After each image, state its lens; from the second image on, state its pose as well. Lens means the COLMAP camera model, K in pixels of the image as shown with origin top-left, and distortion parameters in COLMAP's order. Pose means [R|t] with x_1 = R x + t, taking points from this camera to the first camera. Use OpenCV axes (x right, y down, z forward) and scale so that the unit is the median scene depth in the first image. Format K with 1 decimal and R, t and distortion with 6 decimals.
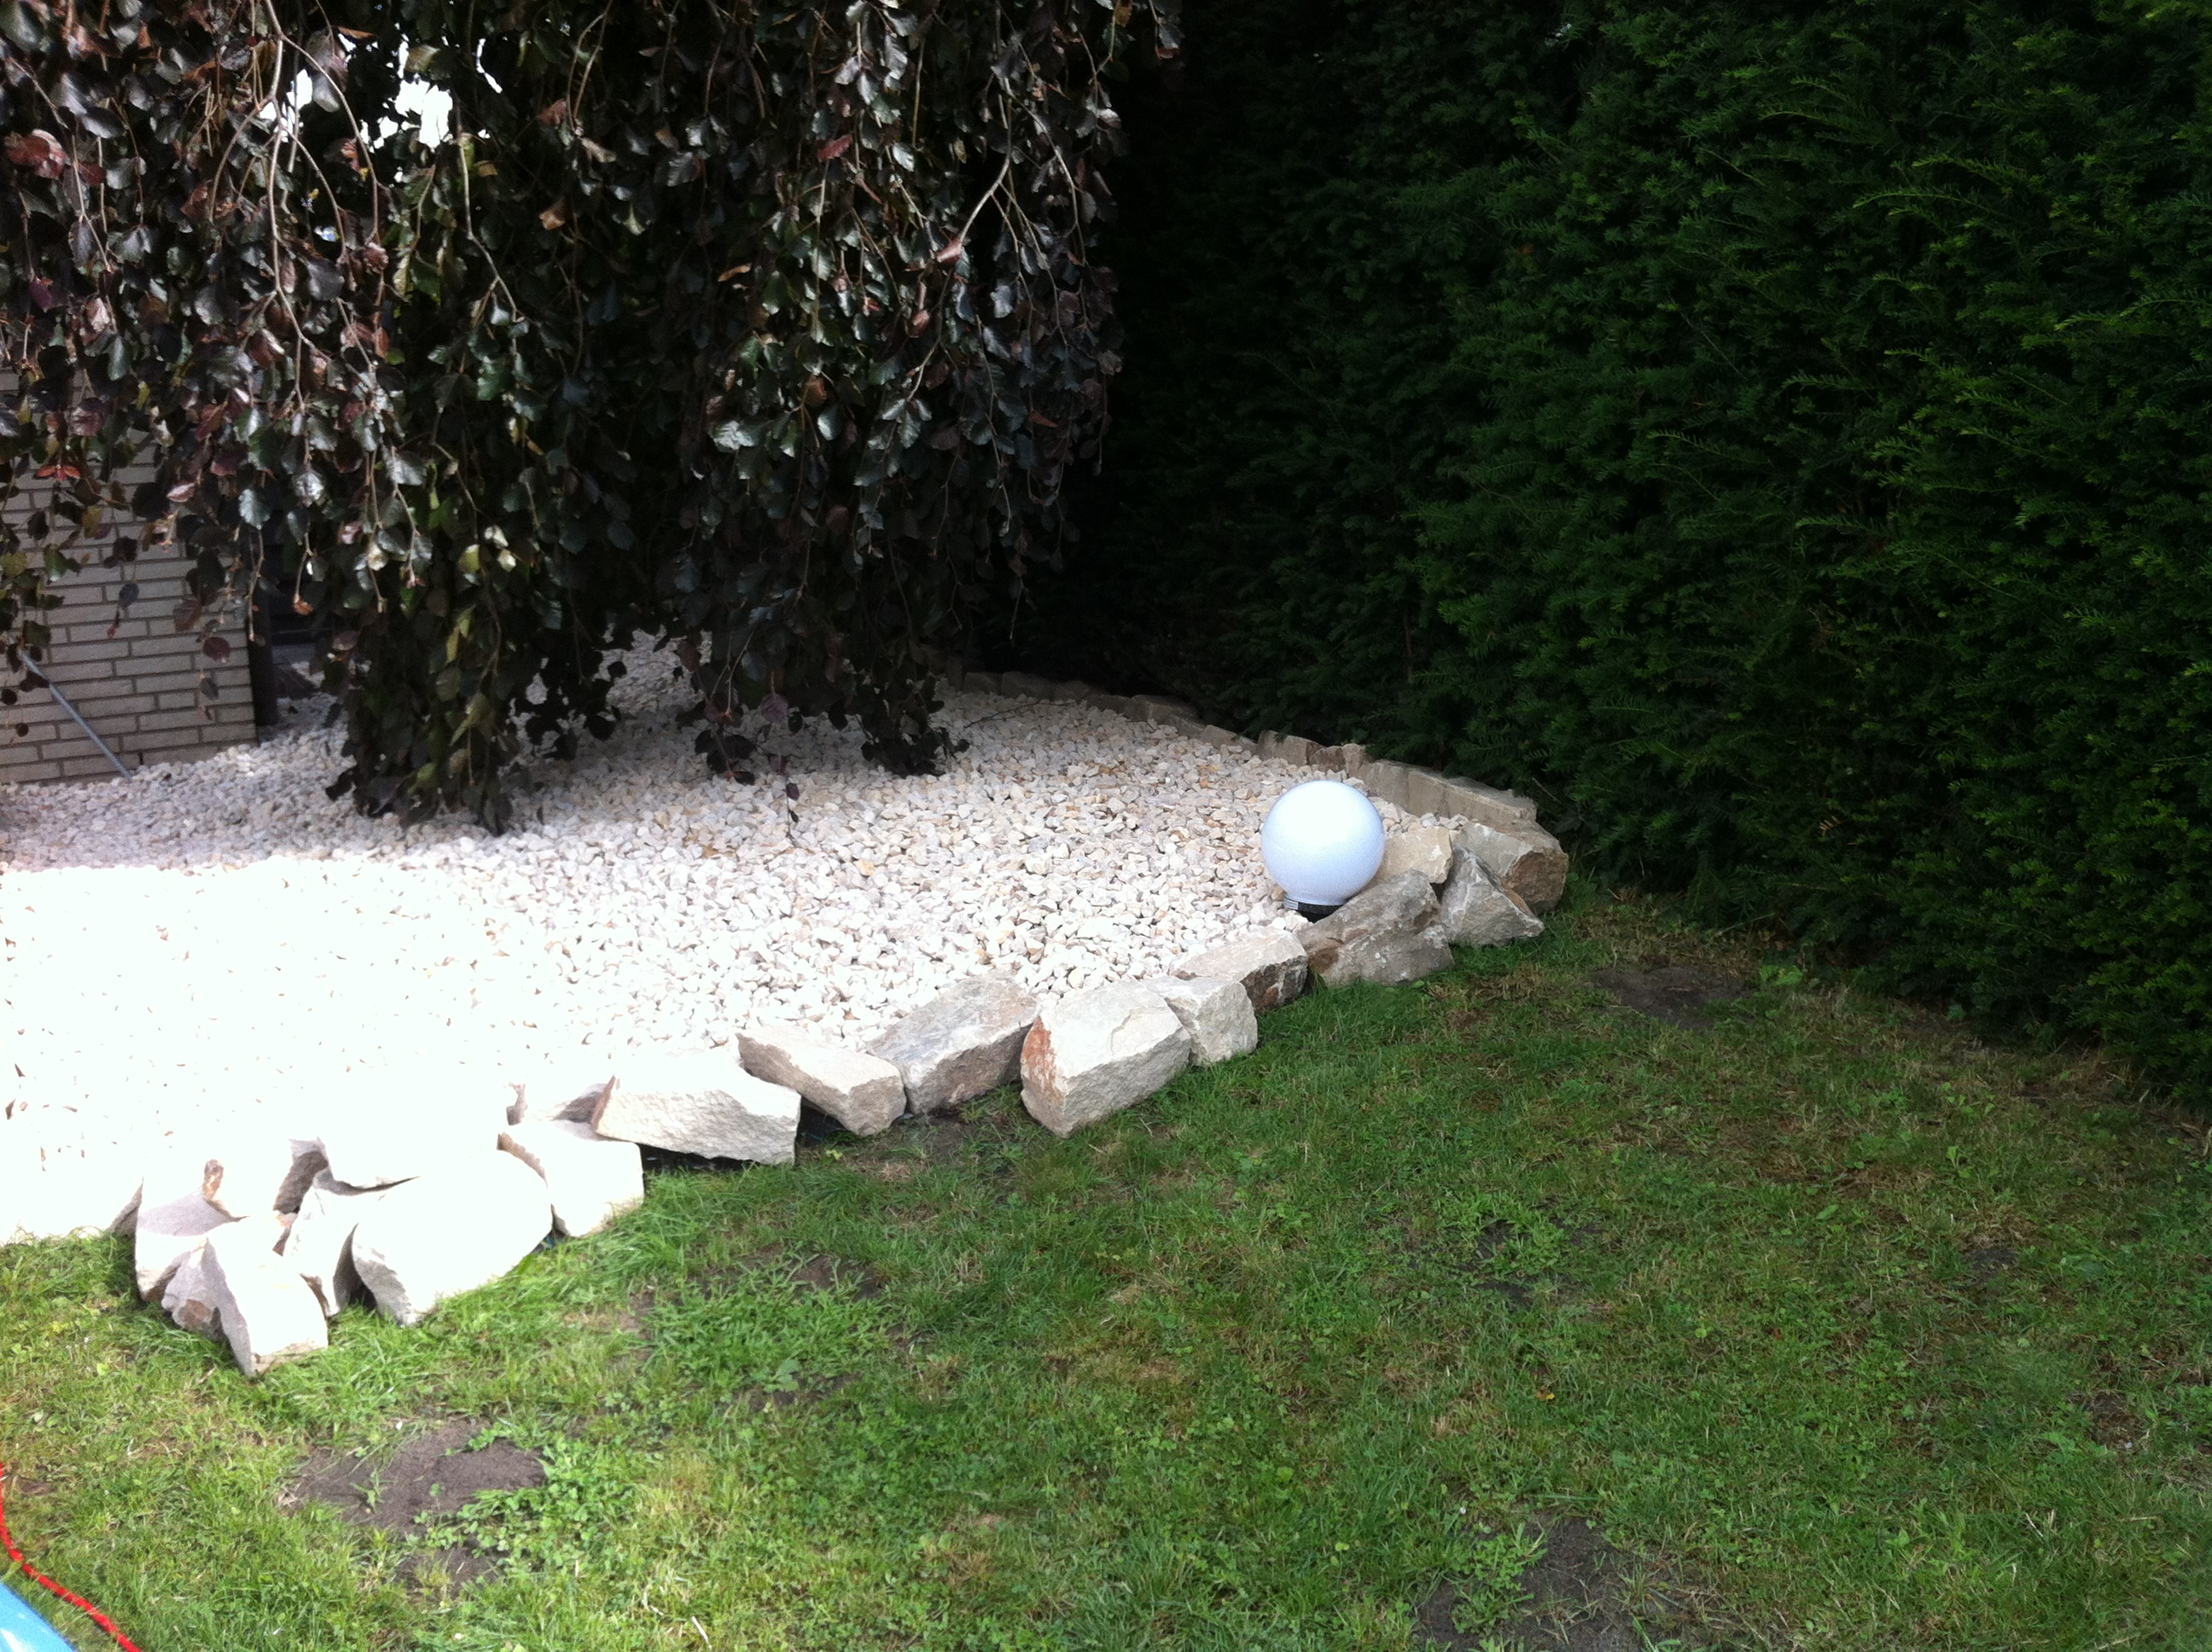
lens RADIAL K [[2202.1, 0, 1138.6], [0, 2202.1, 828.1], [0, 0, 1]] dist [-0.018713, 0.000000]
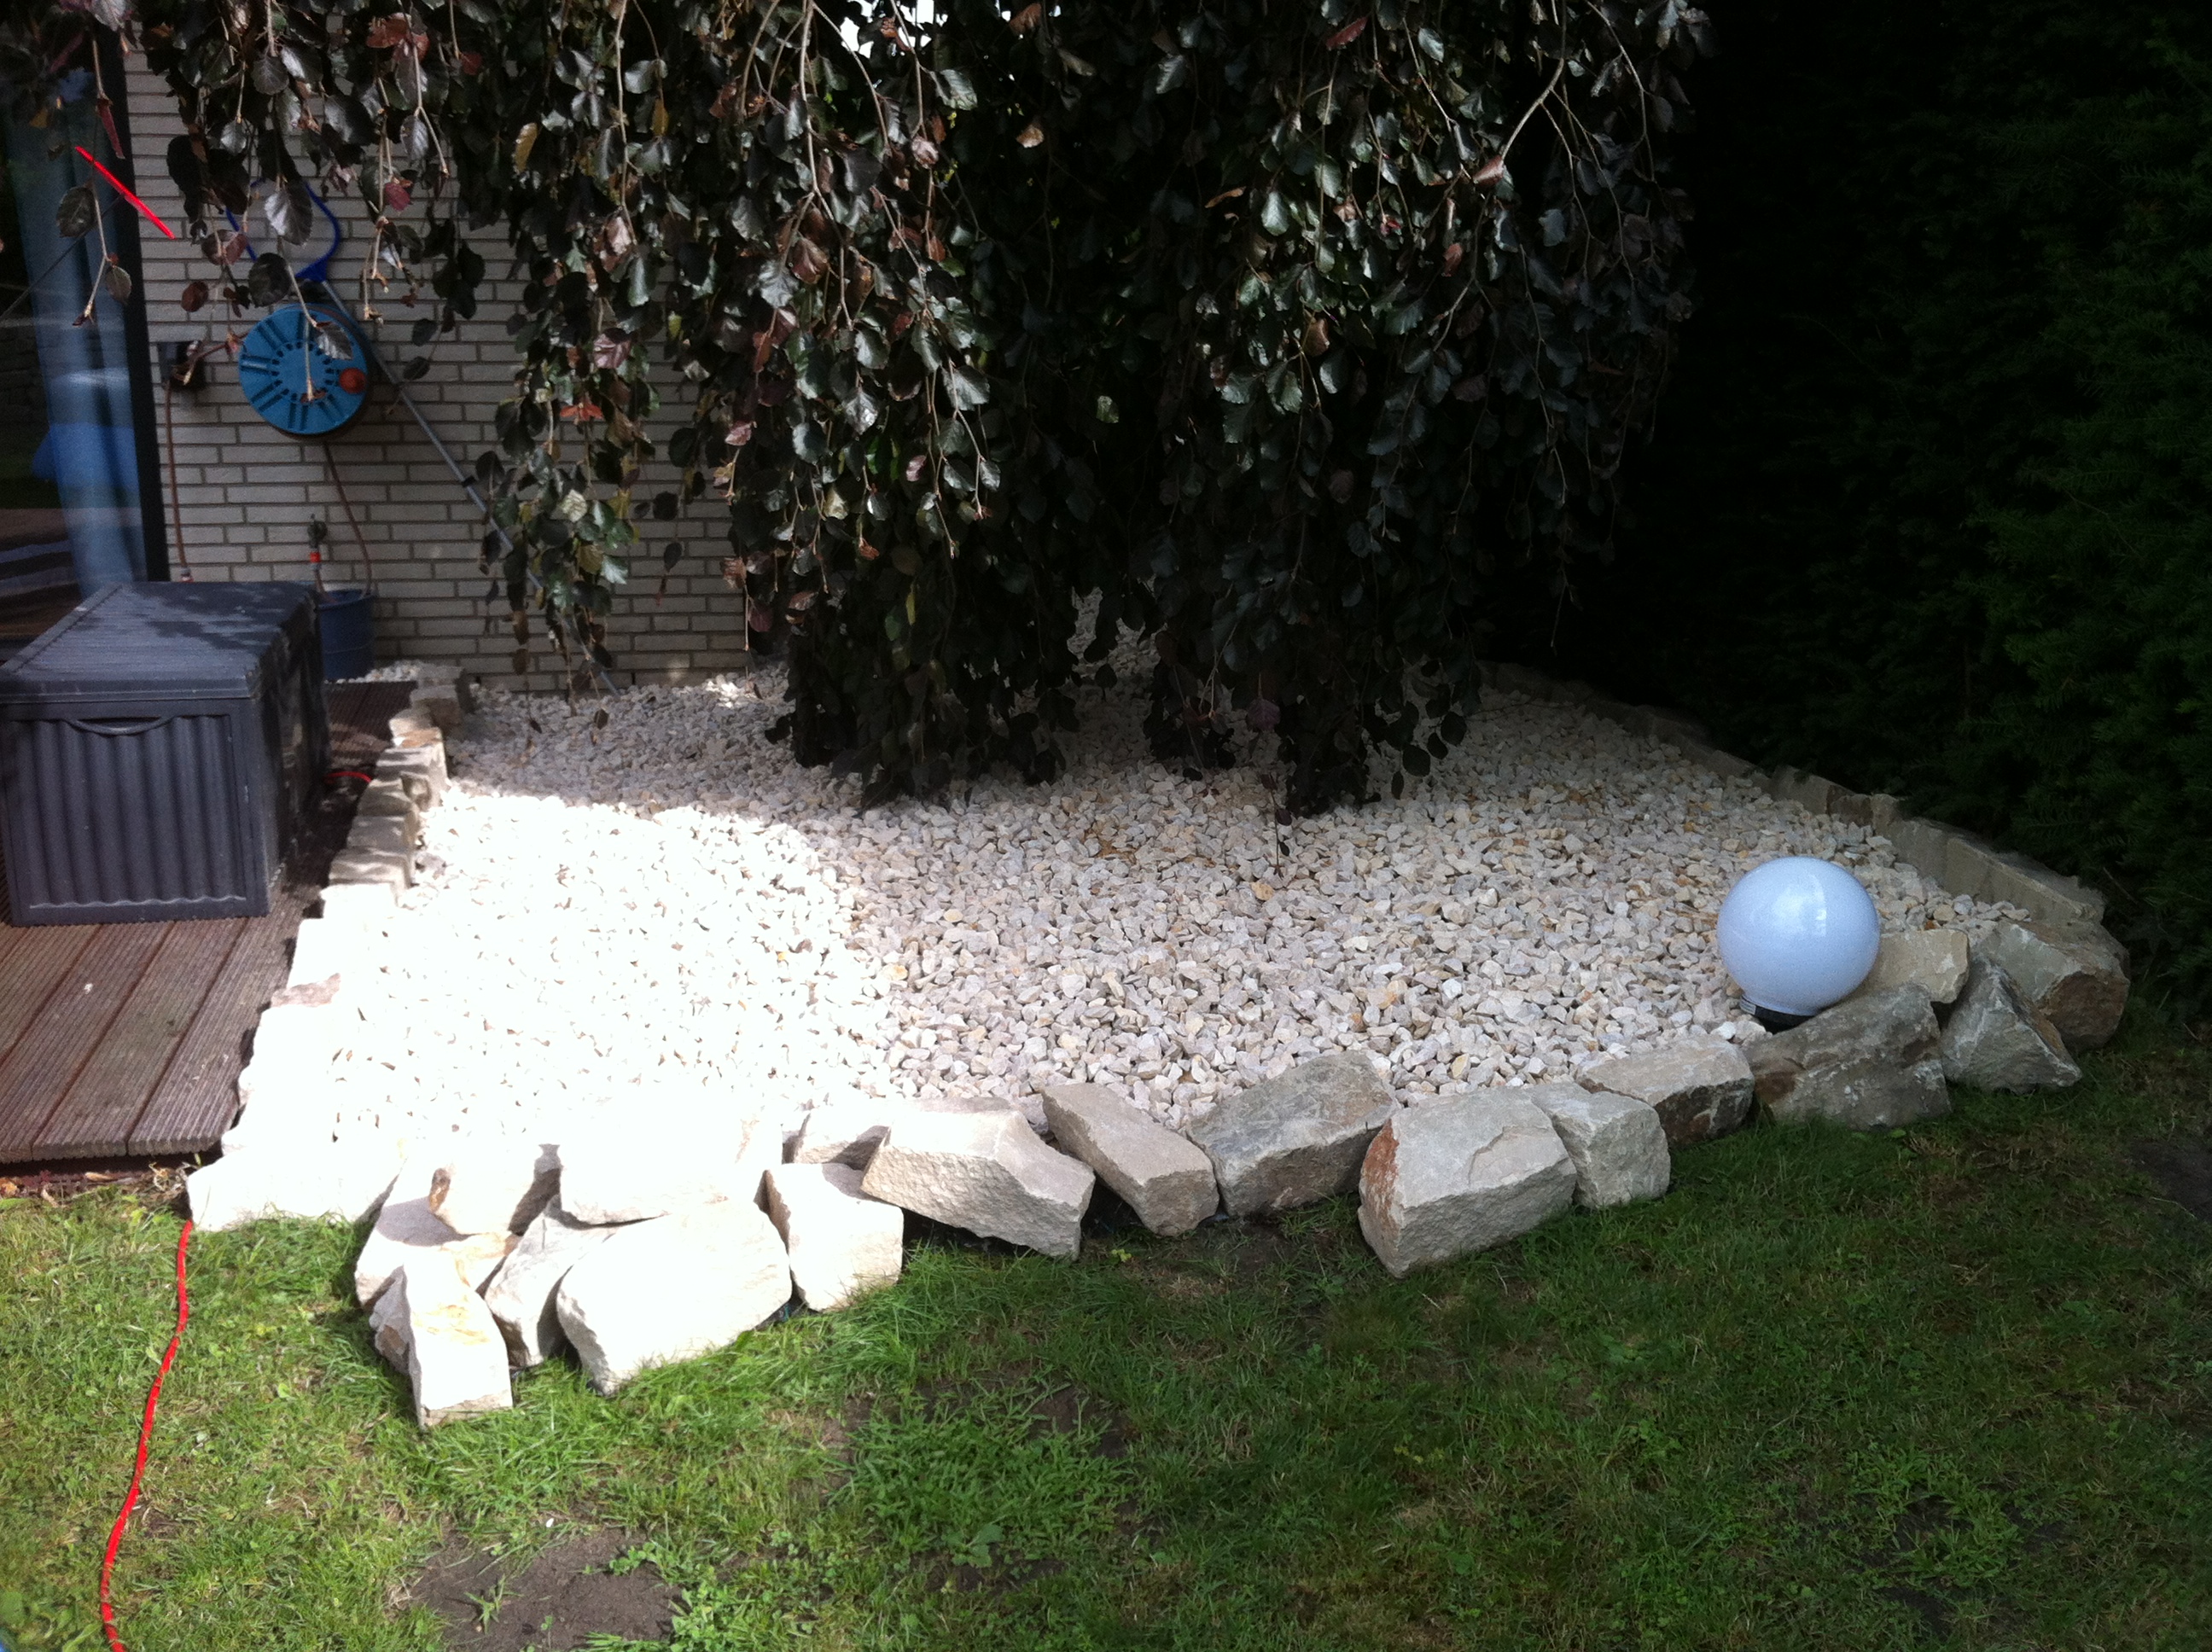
lens RADIAL K [[2202.1, 0, 1068.6], [0, 2202.1, 759.7], [0, 0, 1]] dist [-0.018713, 0.000000]
pose [[0.950531, 0.094315, -0.295967, 0.068823], [-0.094437, 0.995434, 0.013919, -0.047445], [0.295928, 0.014720, 0.955097, 0.168271]]
